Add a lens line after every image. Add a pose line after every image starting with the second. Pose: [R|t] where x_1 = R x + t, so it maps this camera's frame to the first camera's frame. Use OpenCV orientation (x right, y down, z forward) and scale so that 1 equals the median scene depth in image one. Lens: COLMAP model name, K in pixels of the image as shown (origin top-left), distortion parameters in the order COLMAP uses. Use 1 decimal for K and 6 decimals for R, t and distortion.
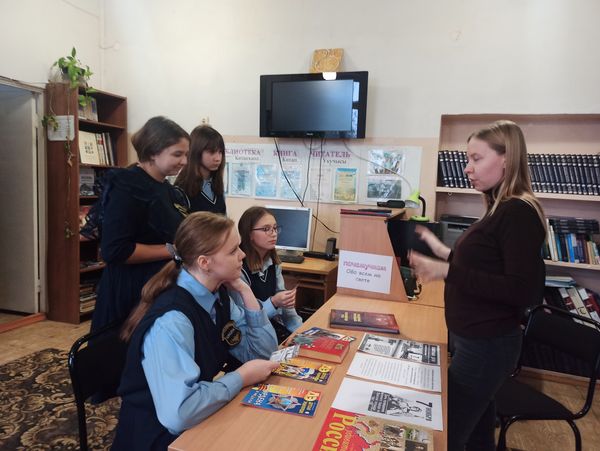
lens RADIAL K [[438.5, 0, 300.3], [0, 438.5, 223.9], [0, 0, 1]] dist [0.052071, -0.037290]
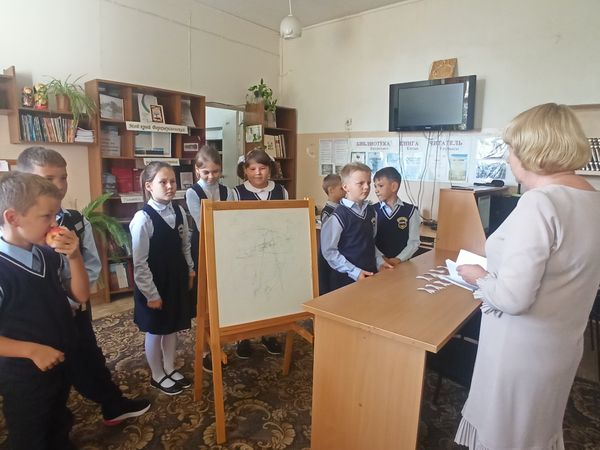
lens RADIAL K [[389.3, 0, 299.2], [0, 389.3, 219.4], [0, 0, 1]] dist [-0.049277, 0.001381]
pose [[0.933514, 0.026766, -0.357541, 0.106026], [-0.012855, 0.999067, 0.041228, 0.023034], [0.358311, -0.033890, 0.932987, -0.235648]]
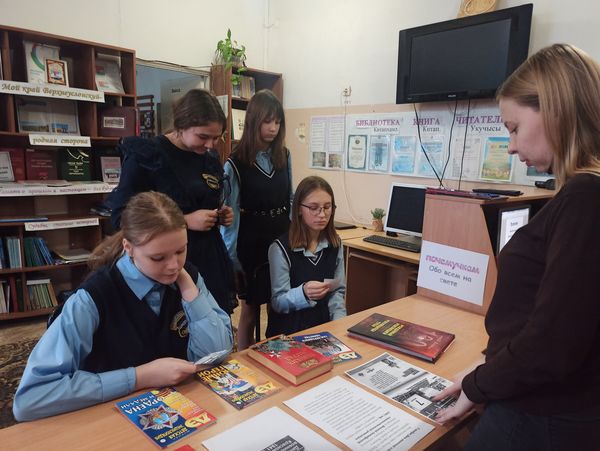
lens RADIAL K [[438.5, 0, 296.0], [0, 438.5, 225.7], [0, 0, 1]] dist [0.052071, -0.037290]
pose [[0.877702, 0.072766, -0.473650, 0.229884], [-0.047582, 0.996753, 0.064956, -0.005719], [0.476838, -0.034475, 0.878315, 0.177620]]
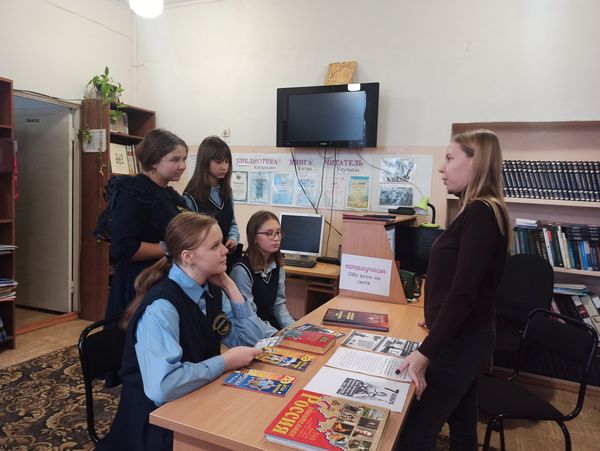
lens RADIAL K [[438.5, 0, 300.7], [0, 438.5, 223.5], [0, 0, 1]] dist [0.052071, -0.037290]
pose [[0.997172, 0.003600, -0.075063, 0.061666], [-0.005330, 0.999724, -0.022862, 0.010599], [0.074960, 0.023197, 0.996917, -0.046540]]
